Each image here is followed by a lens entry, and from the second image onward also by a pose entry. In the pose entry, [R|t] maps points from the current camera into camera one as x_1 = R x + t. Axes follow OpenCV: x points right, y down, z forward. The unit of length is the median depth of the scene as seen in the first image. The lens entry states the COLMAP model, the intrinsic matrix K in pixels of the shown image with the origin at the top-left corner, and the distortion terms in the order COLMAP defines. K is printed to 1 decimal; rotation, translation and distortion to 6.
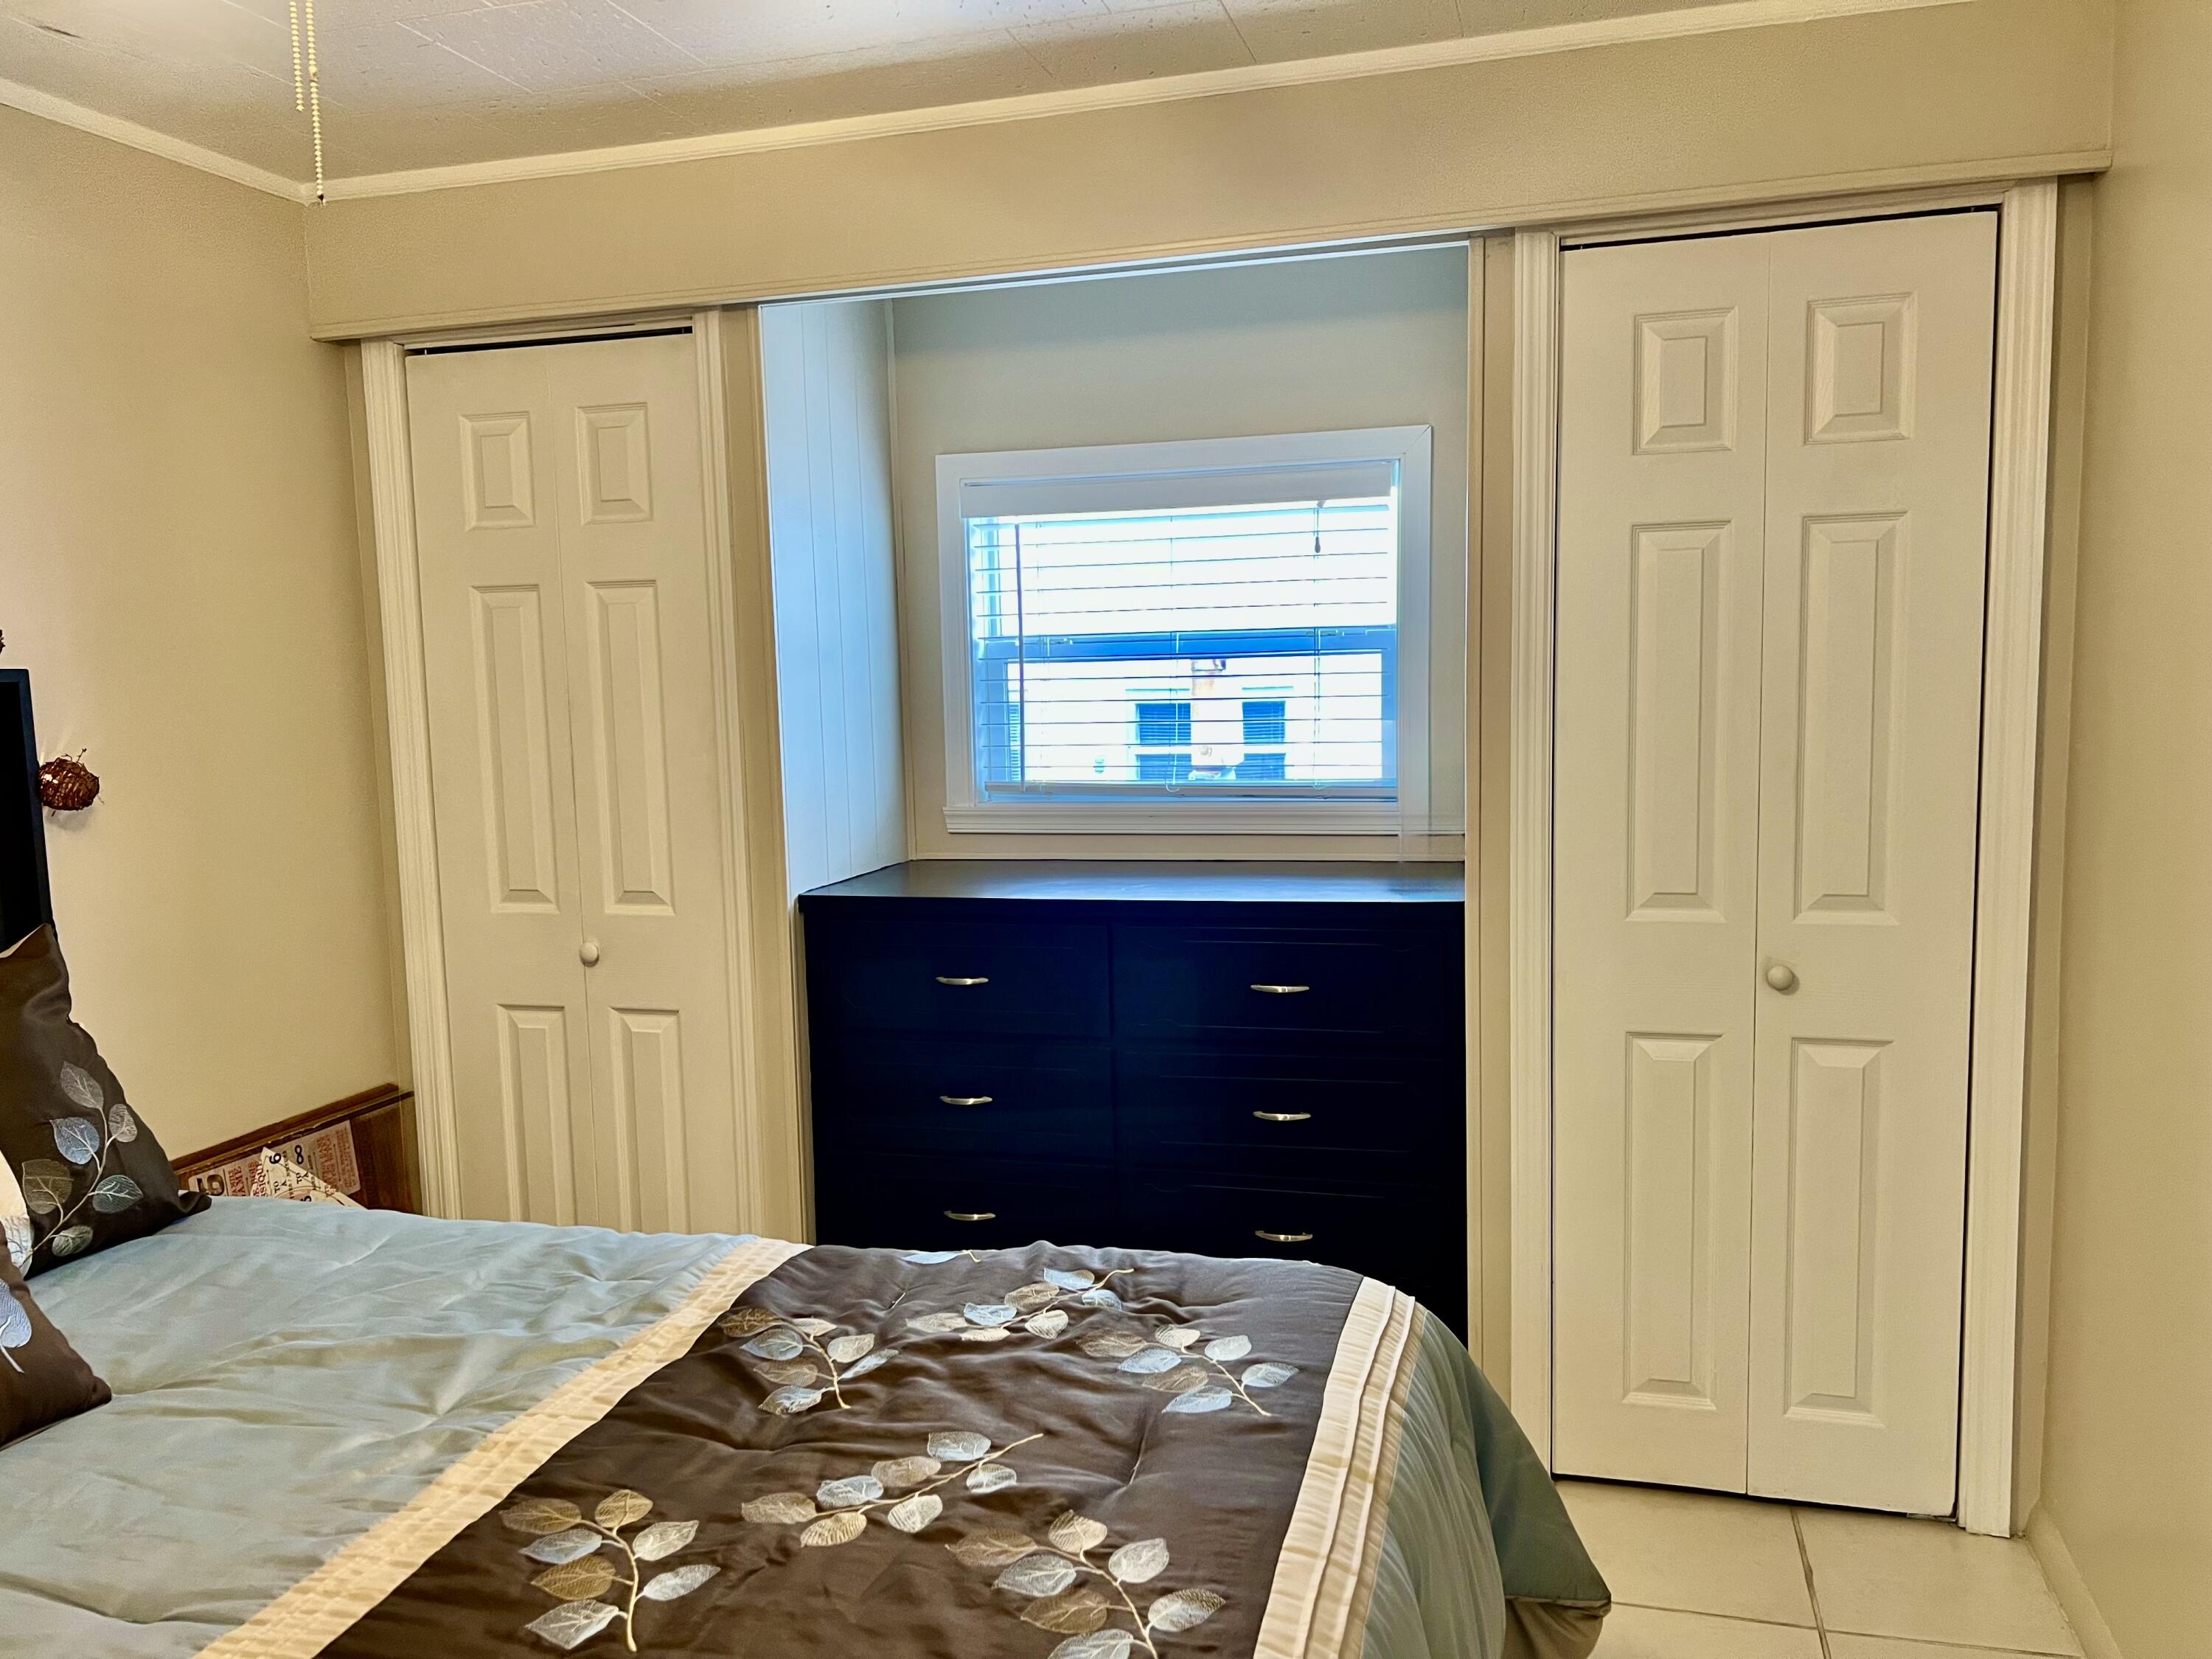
lens RADIAL K [[1677.6, 0, 1127.2], [0, 1677.6, 844.6], [0, 0, 1]] dist [0.054839, -0.067749]
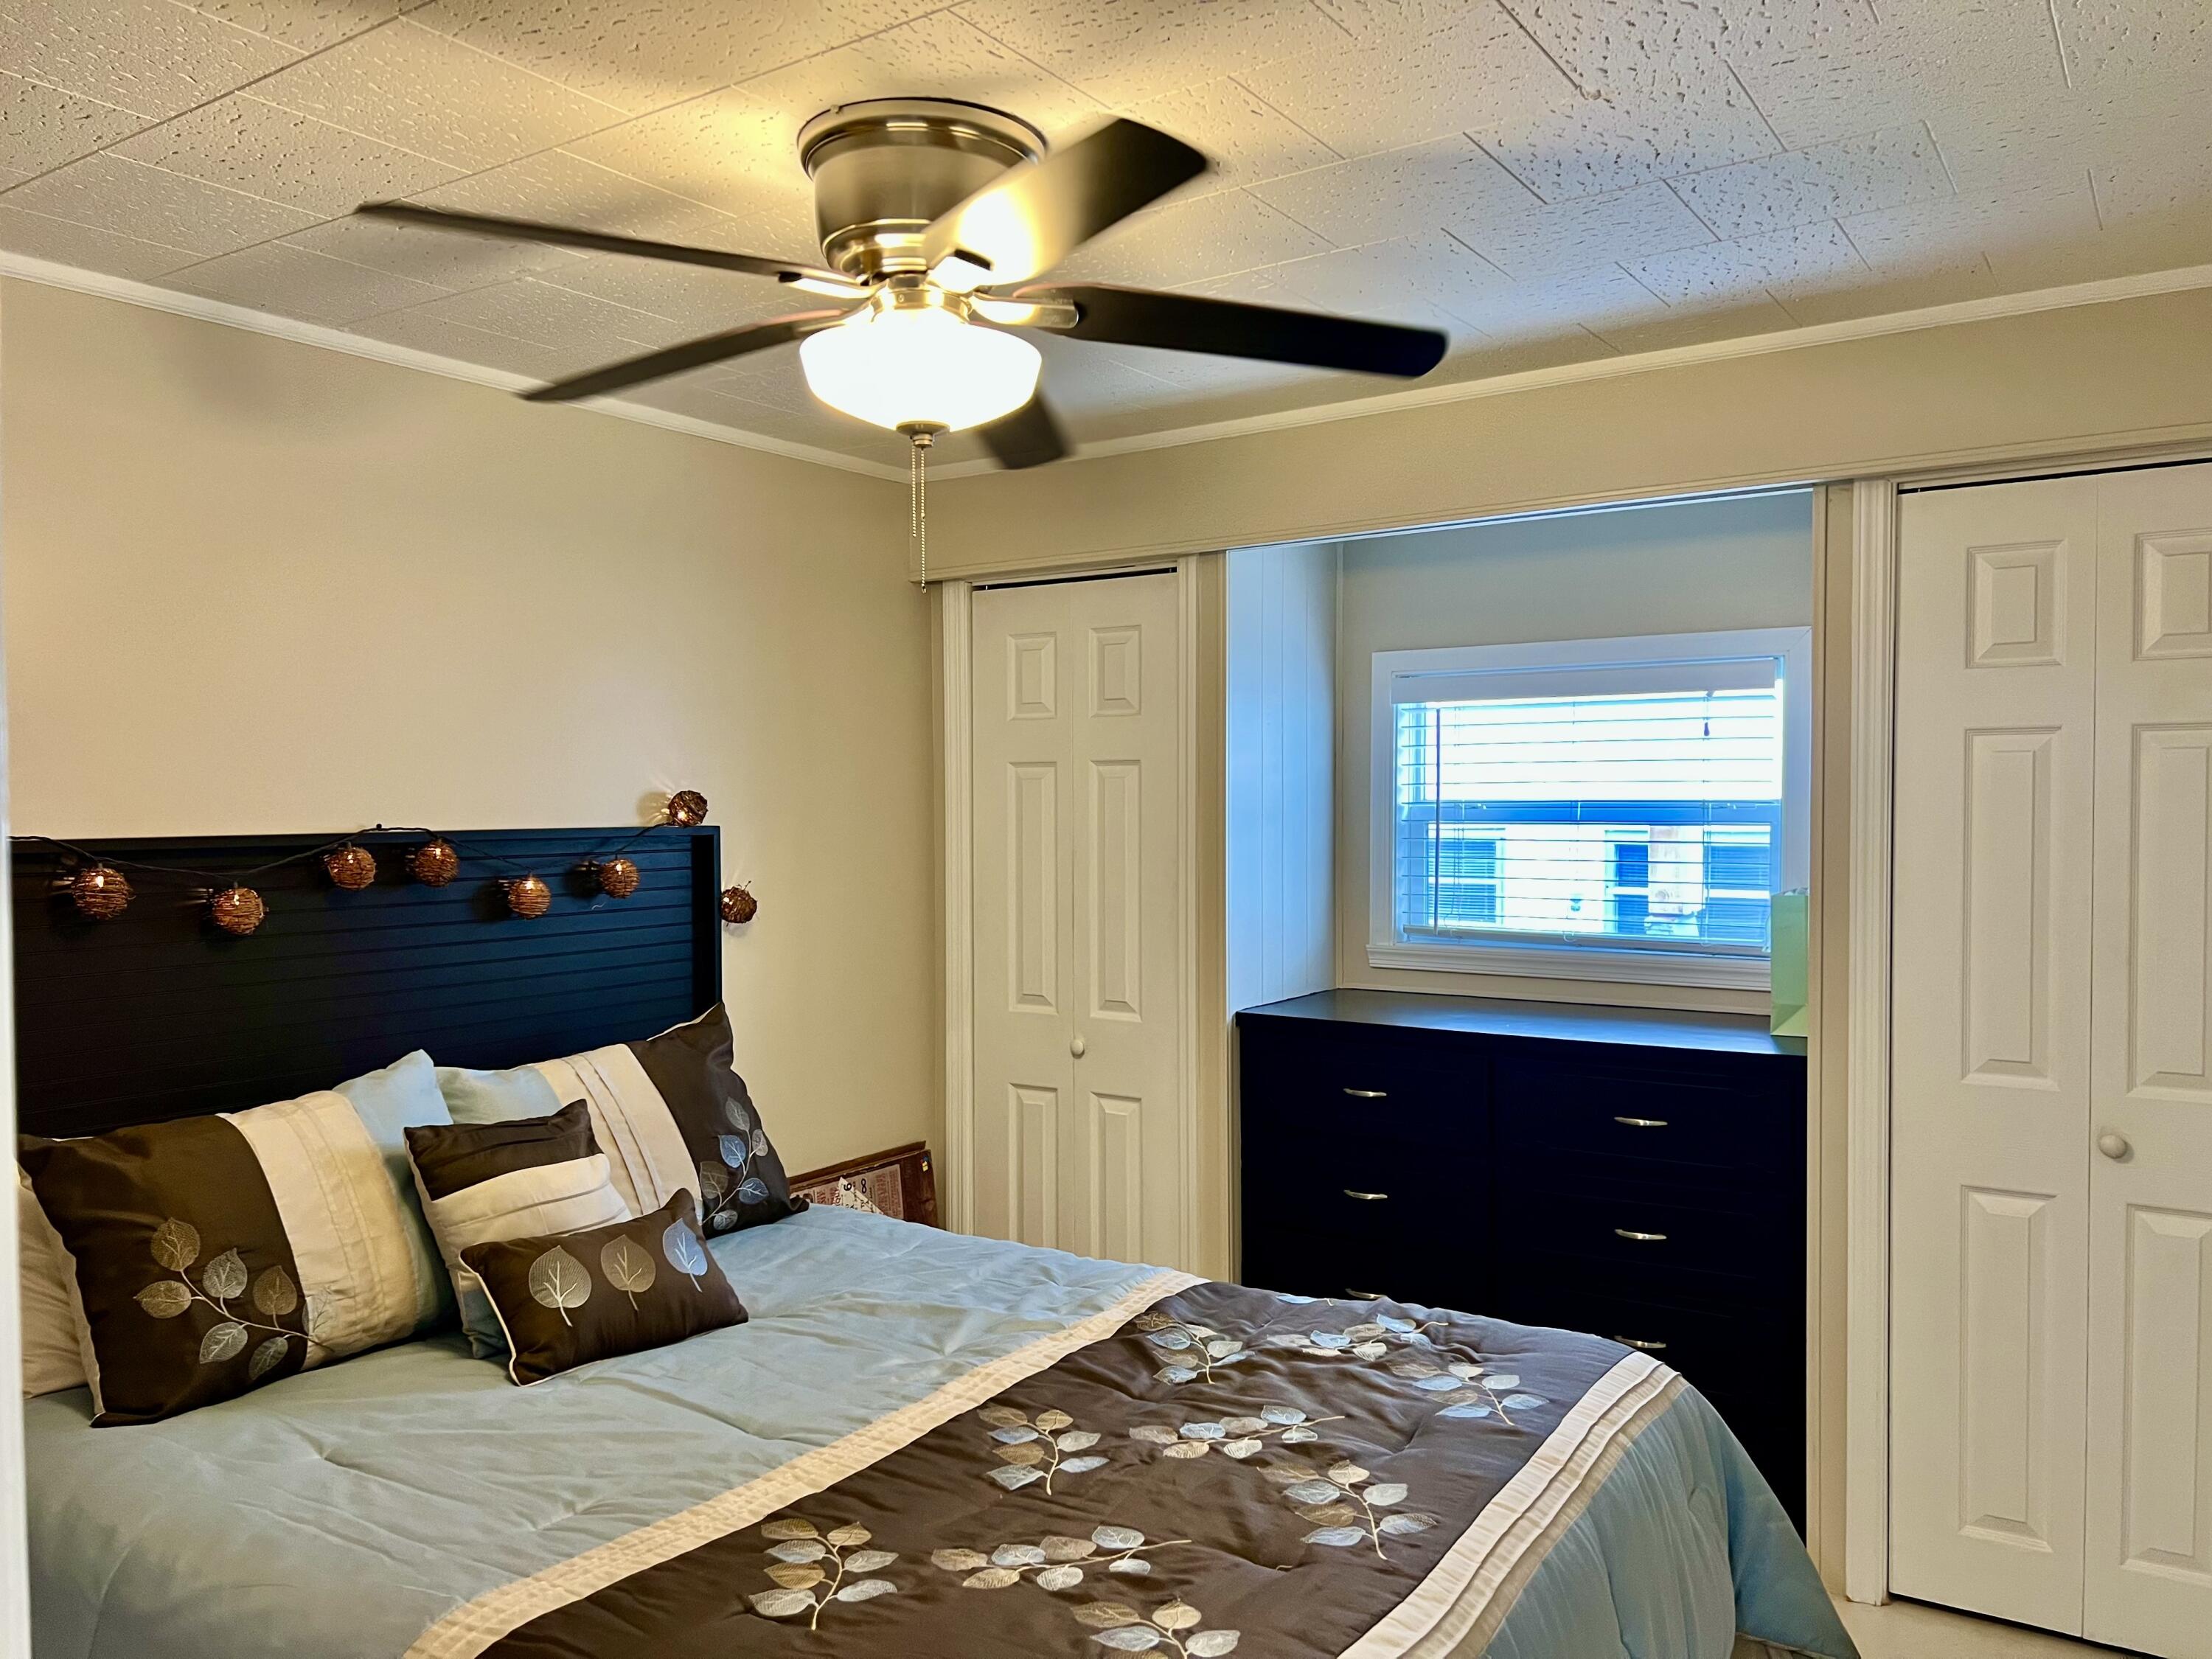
lens RADIAL K [[1677.6, 0, 1112.2], [0, 1677.6, 810.4], [0, 0, 1]] dist [0.054839, -0.067749]
pose [[0.950953, 0.023382, -0.308450, 0.107789], [-0.051478, 0.995197, -0.083265, -0.011649], [0.305021, 0.095059, 0.947589, -0.243637]]
